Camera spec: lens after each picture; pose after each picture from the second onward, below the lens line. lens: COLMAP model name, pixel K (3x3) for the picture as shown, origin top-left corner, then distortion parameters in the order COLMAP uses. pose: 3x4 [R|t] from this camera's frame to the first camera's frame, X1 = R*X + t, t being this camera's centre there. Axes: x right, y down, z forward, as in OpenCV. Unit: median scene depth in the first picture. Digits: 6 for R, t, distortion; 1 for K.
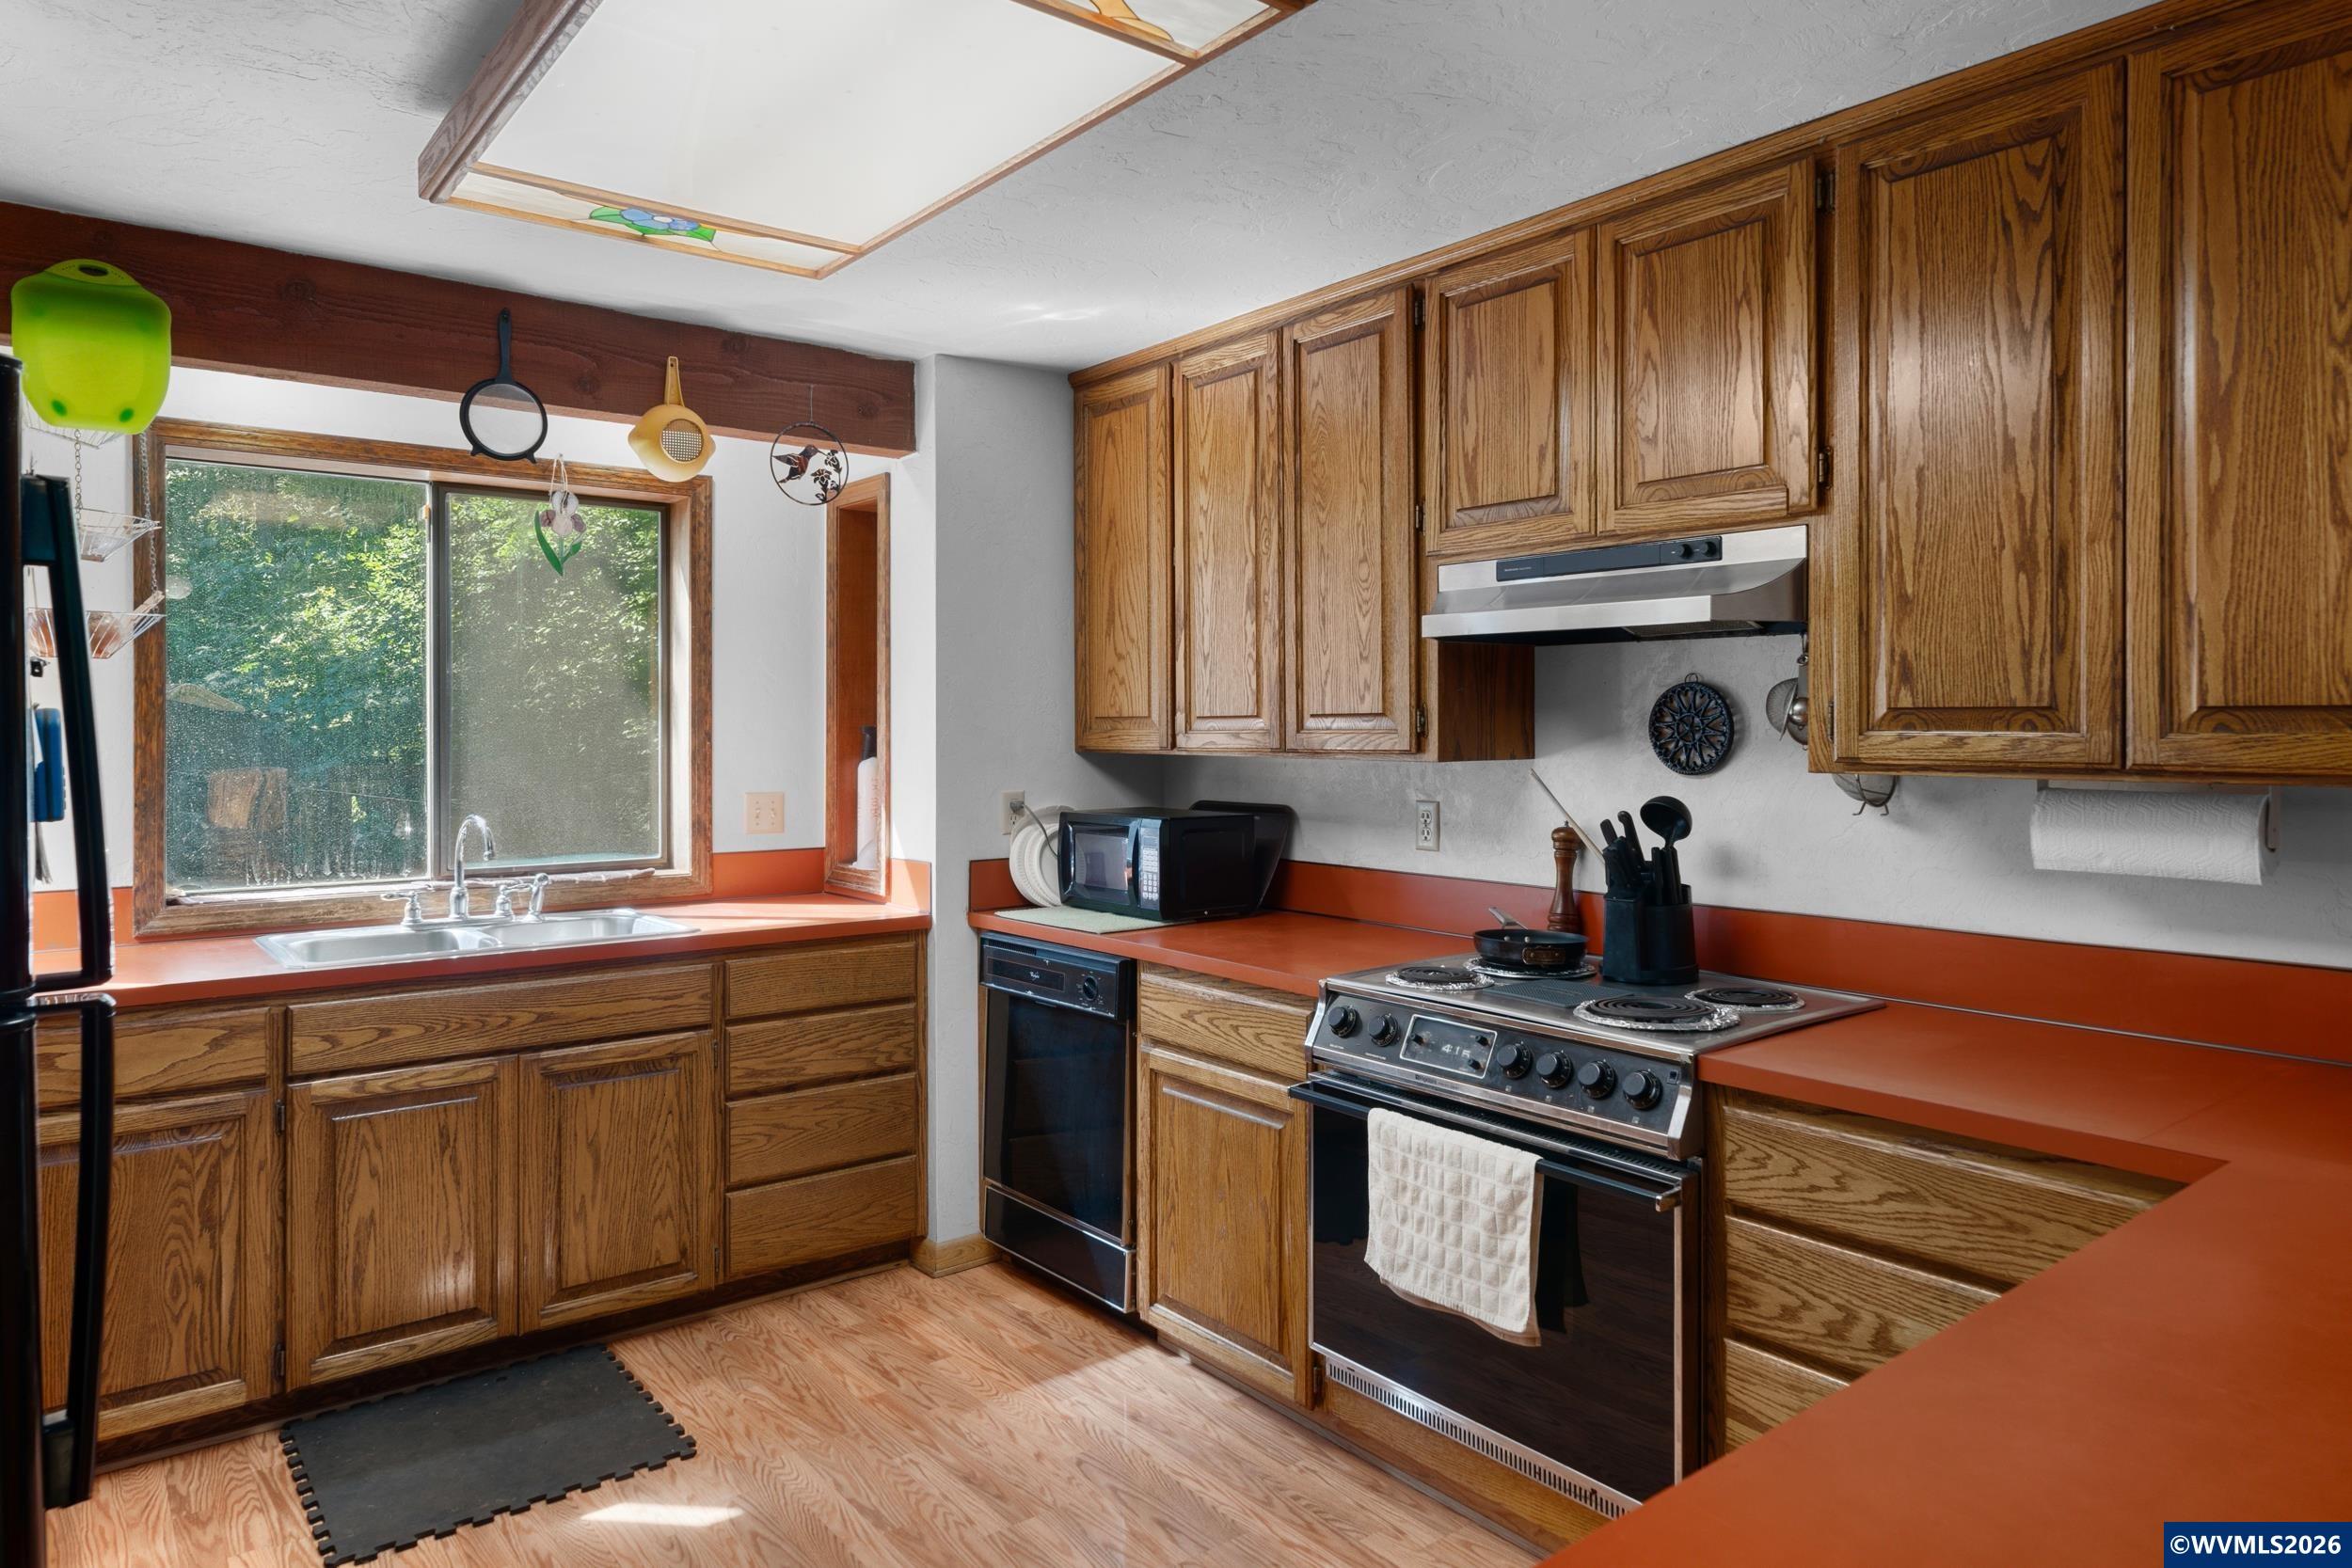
lens RADIAL K [[1445.1, 0, 1174.5], [0, 1445.1, 734.0], [0, 0, 1]] dist [0.000307, -0.000033]
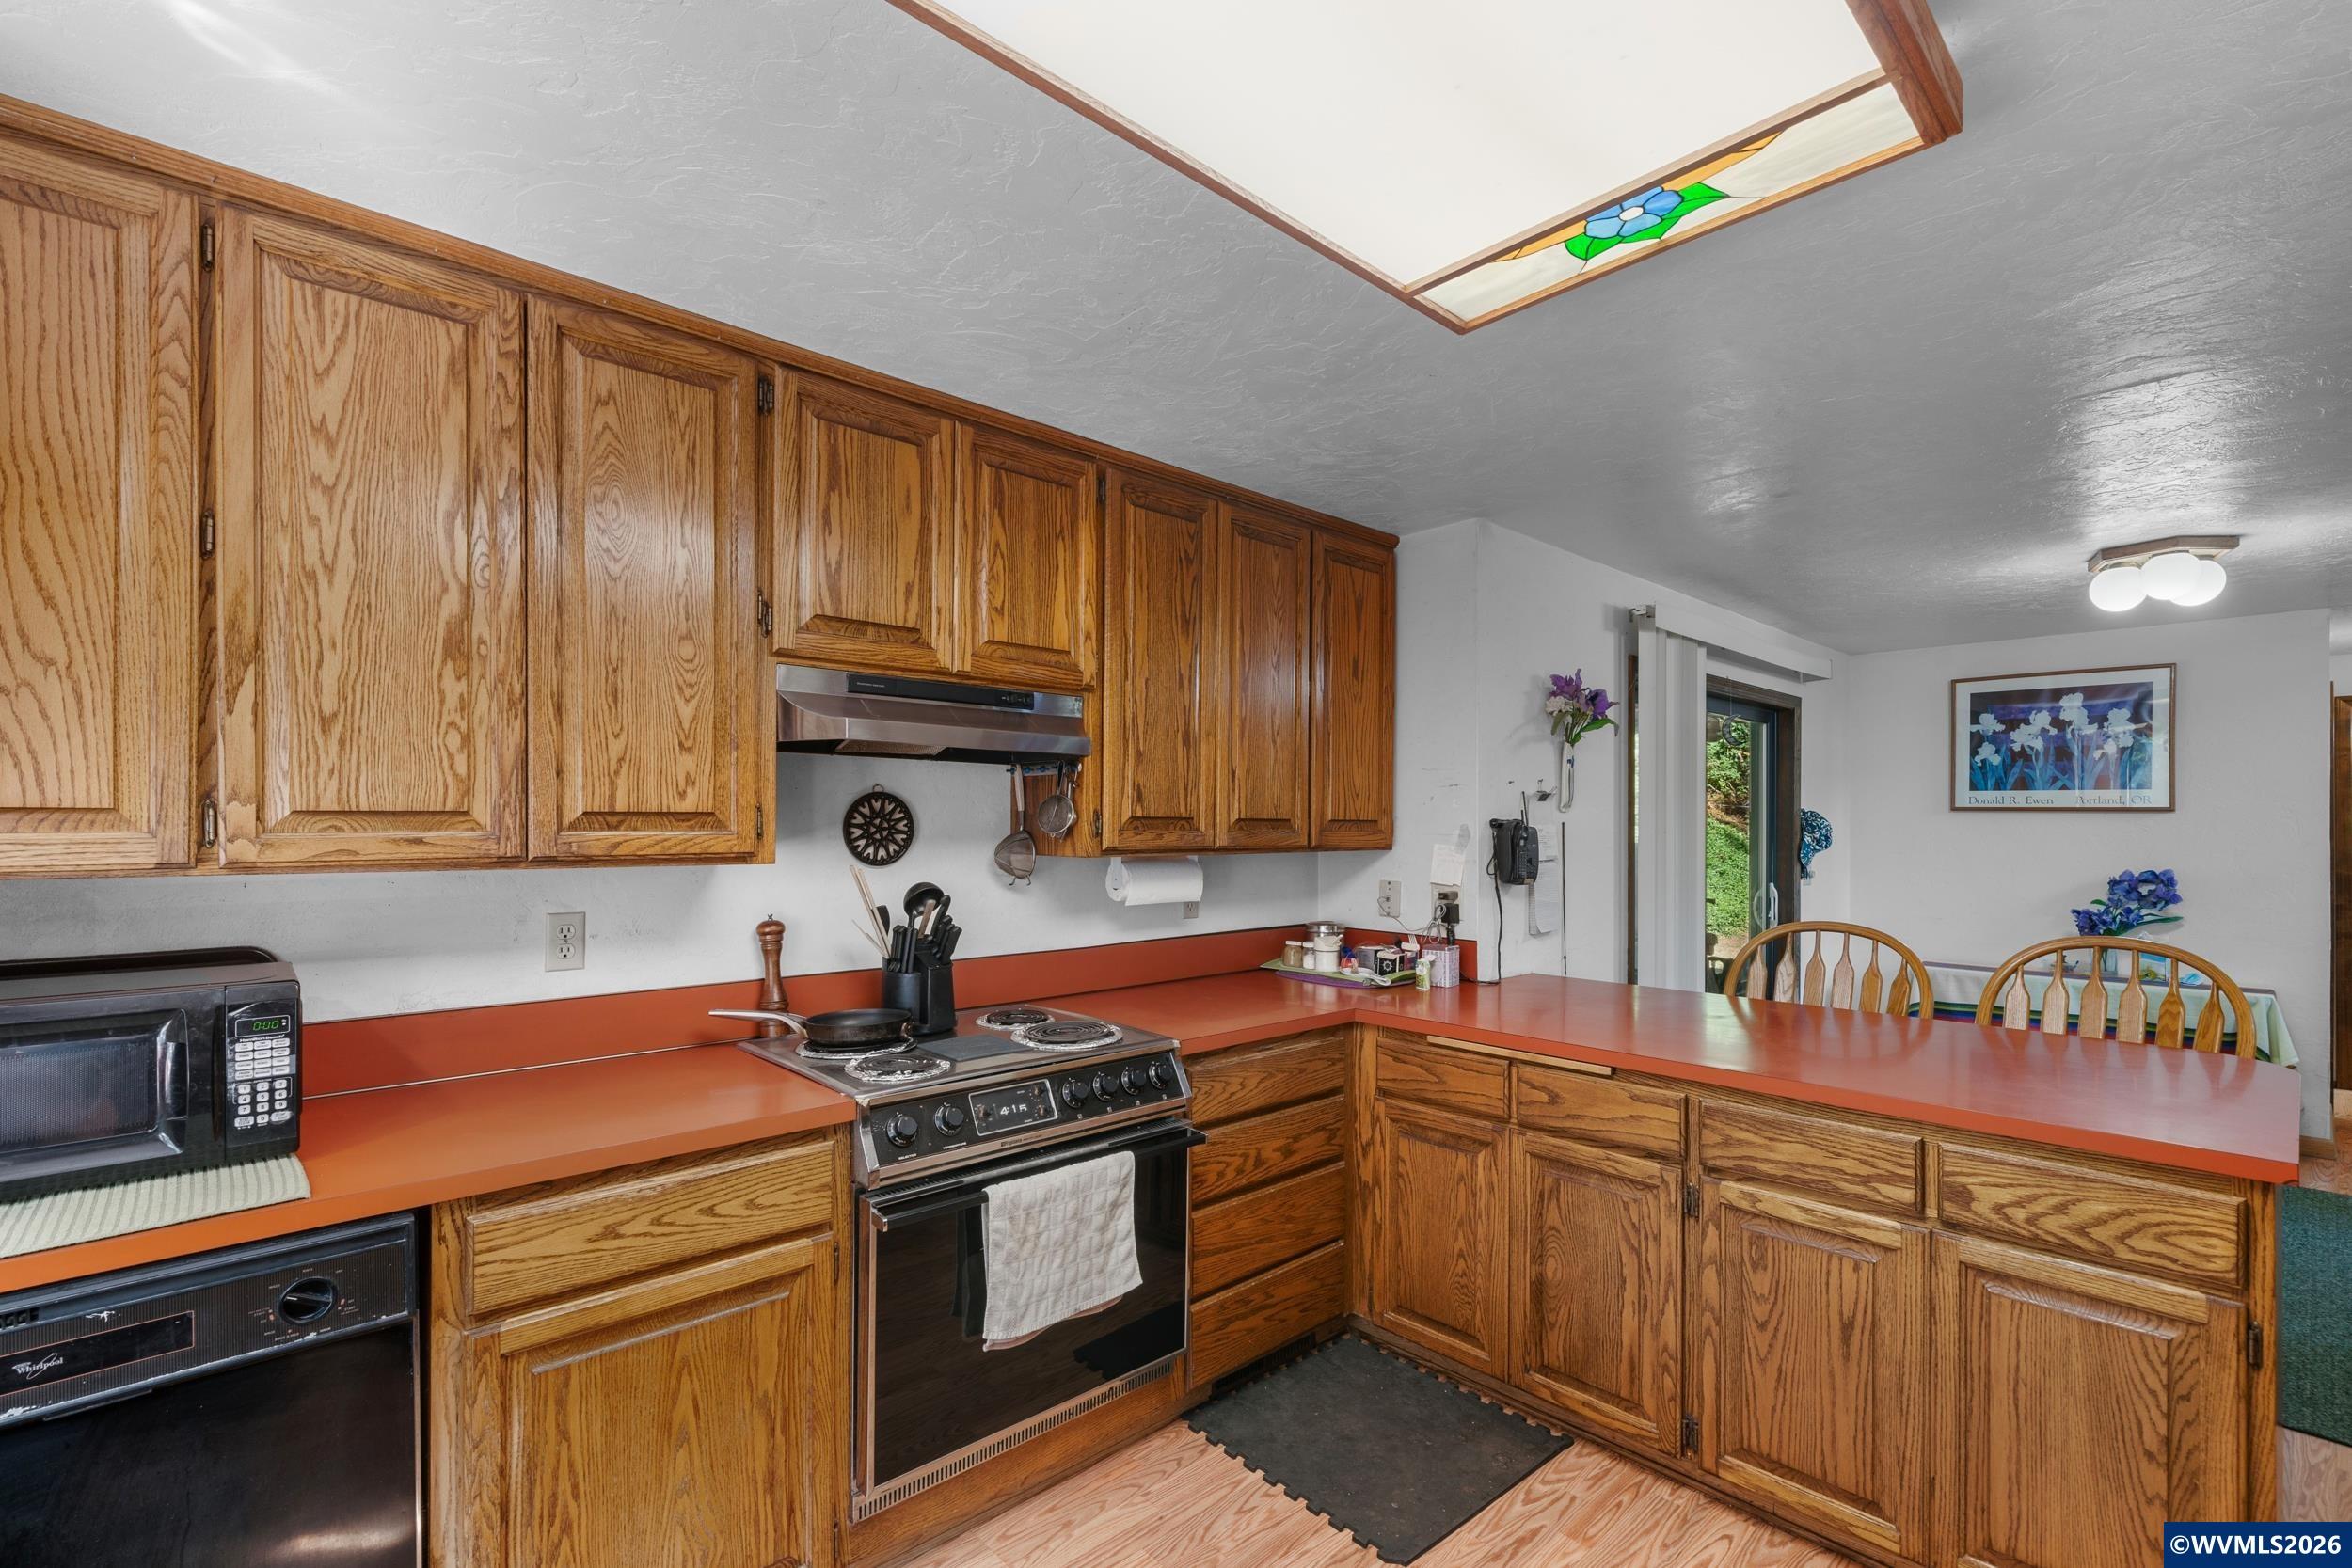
lens RADIAL K [[1031.4, 0, 1163.8], [0, 1031.4, 822.3], [0, 0, 1]] dist [-0.004803, 0.000226]
pose [[-0.064262, 0.006275, 0.997913, -0.549477], [0.005137, 0.999969, -0.005957, -0.003094], [-0.997920, 0.004743, -0.064292, 0.810375]]
